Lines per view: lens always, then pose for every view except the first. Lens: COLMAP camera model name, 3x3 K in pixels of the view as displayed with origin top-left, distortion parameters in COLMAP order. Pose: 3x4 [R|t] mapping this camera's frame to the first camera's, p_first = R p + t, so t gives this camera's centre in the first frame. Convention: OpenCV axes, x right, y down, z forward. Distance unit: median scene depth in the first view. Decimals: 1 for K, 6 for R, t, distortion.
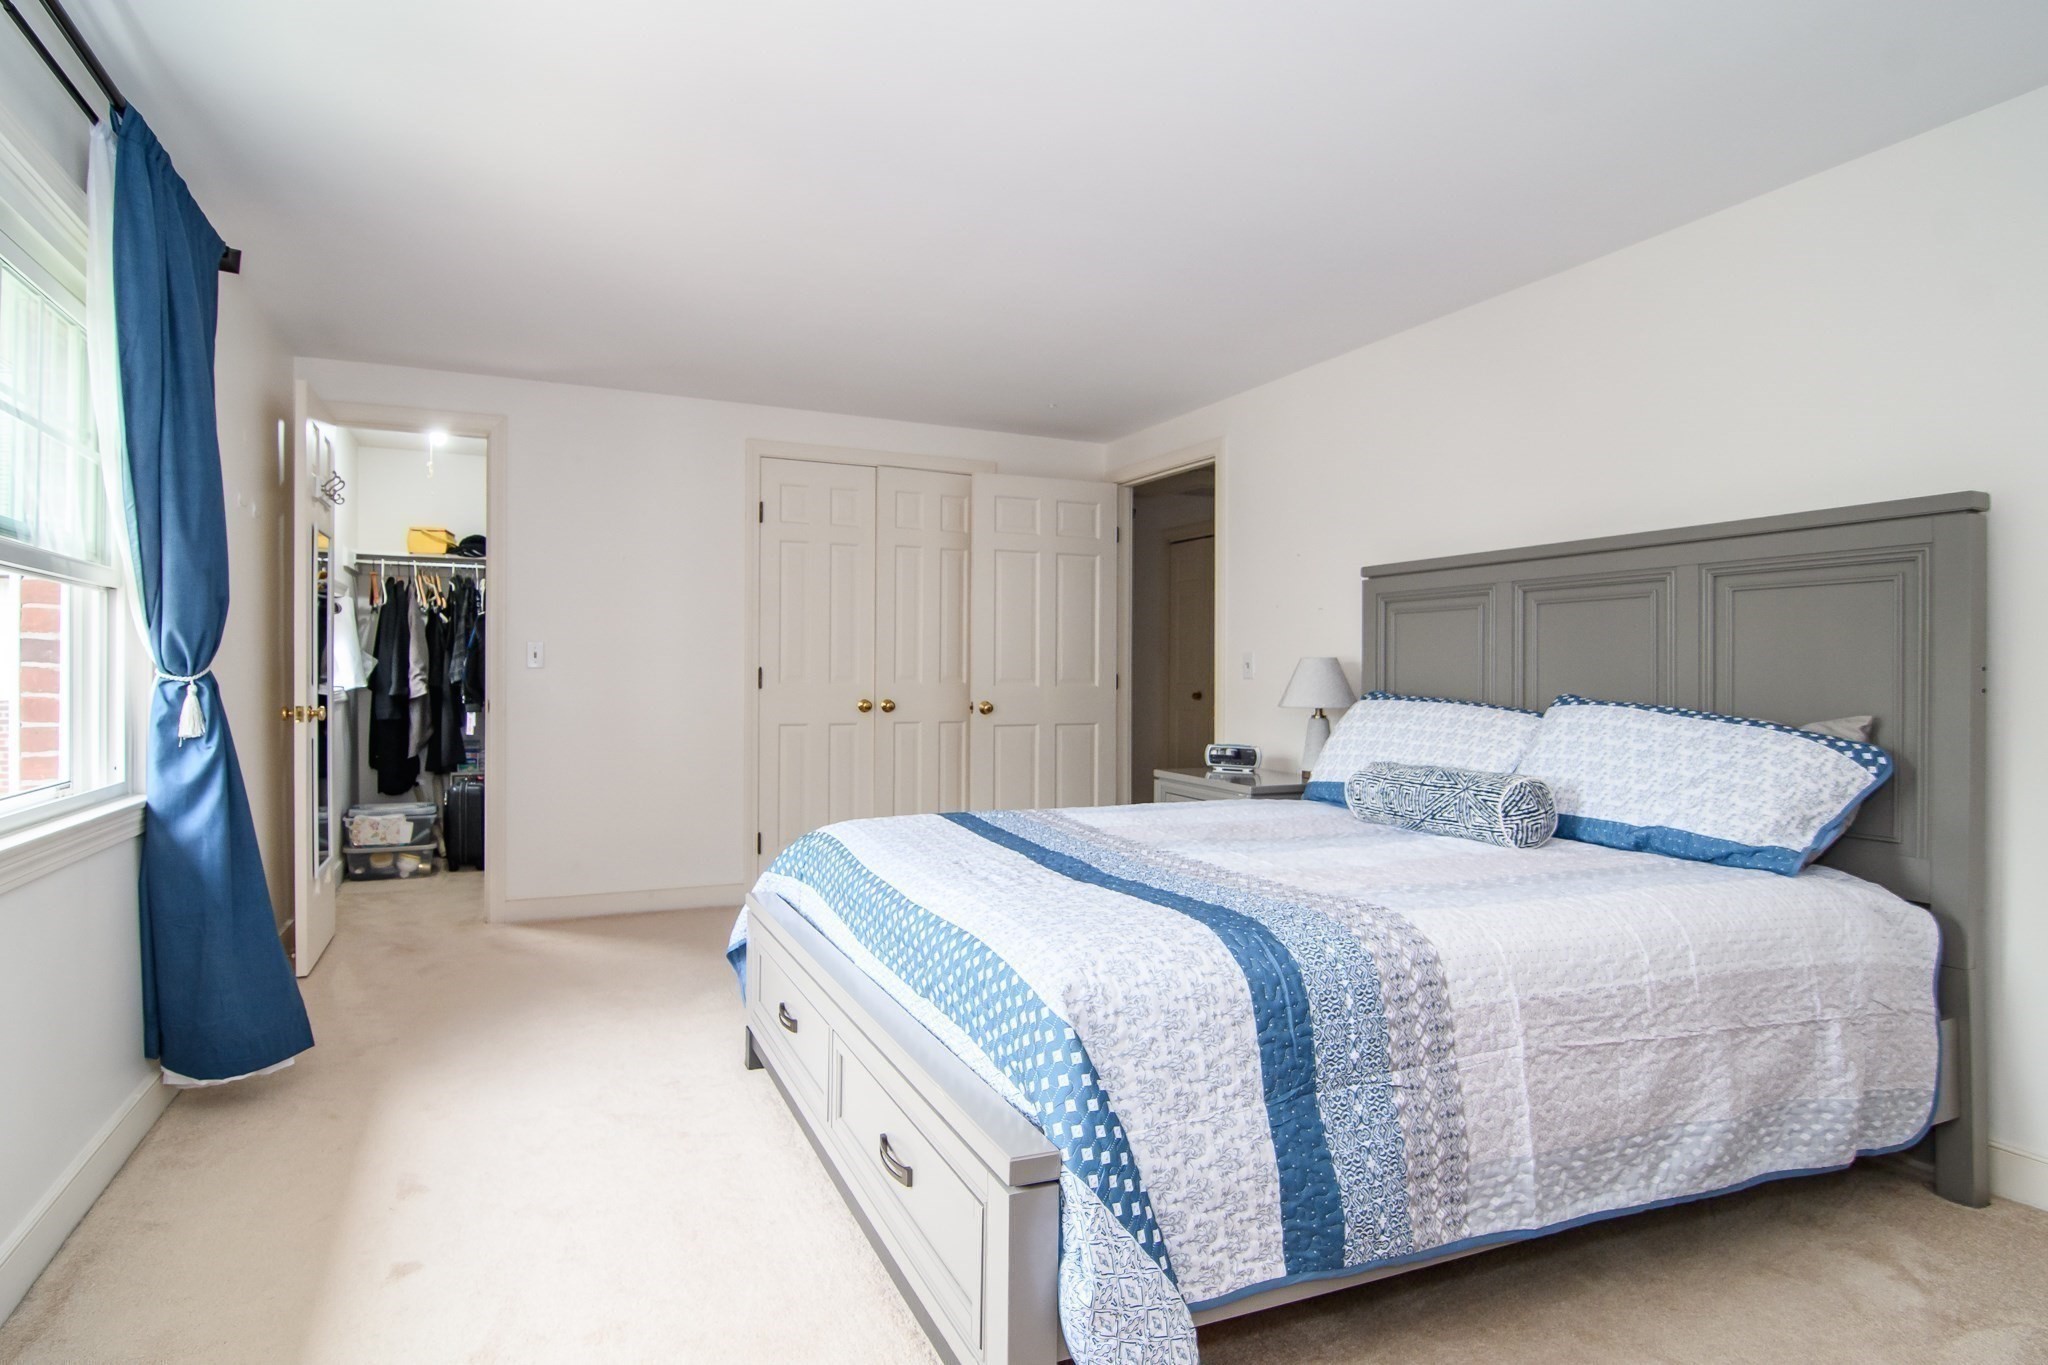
lens RADIAL K [[1005.1, 0, 1024.0], [0, 1005.1, 682.5], [0, 0, 1]] dist [-0.001079, -0.000262]
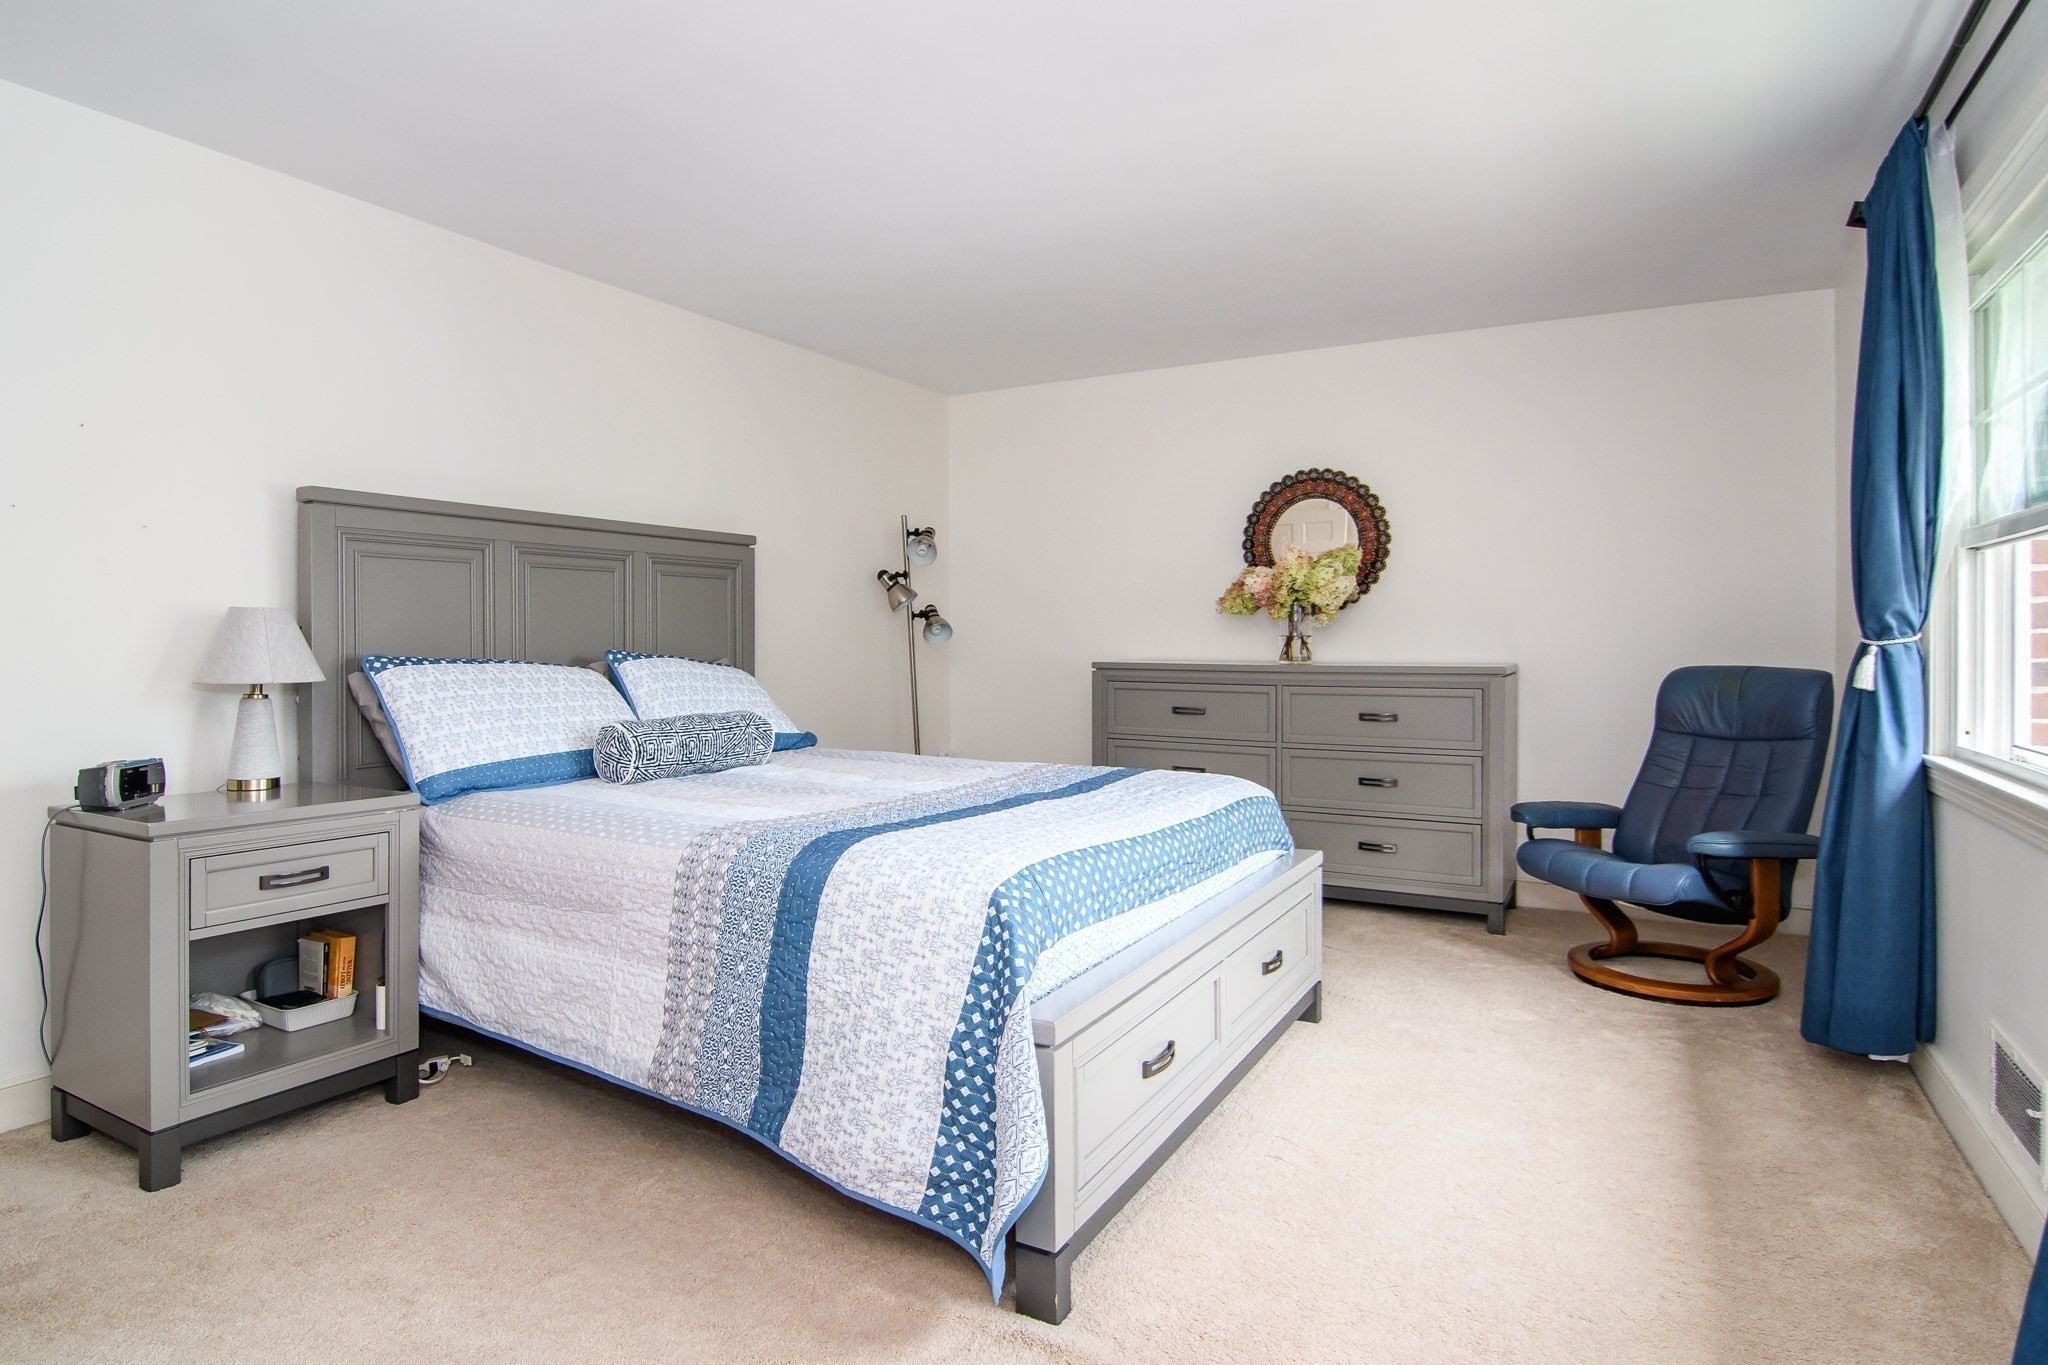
lens RADIAL K [[1106.3, 0, 1024.4], [0, 1106.3, 640.9], [0, 0, 1]] dist [-0.000190, -0.000034]
pose [[-0.562098, -0.002748, 0.827066, -0.791685], [0.006616, 0.999948, 0.007819, -0.007169], [-0.827044, 0.009867, -0.562050, 1.327684]]
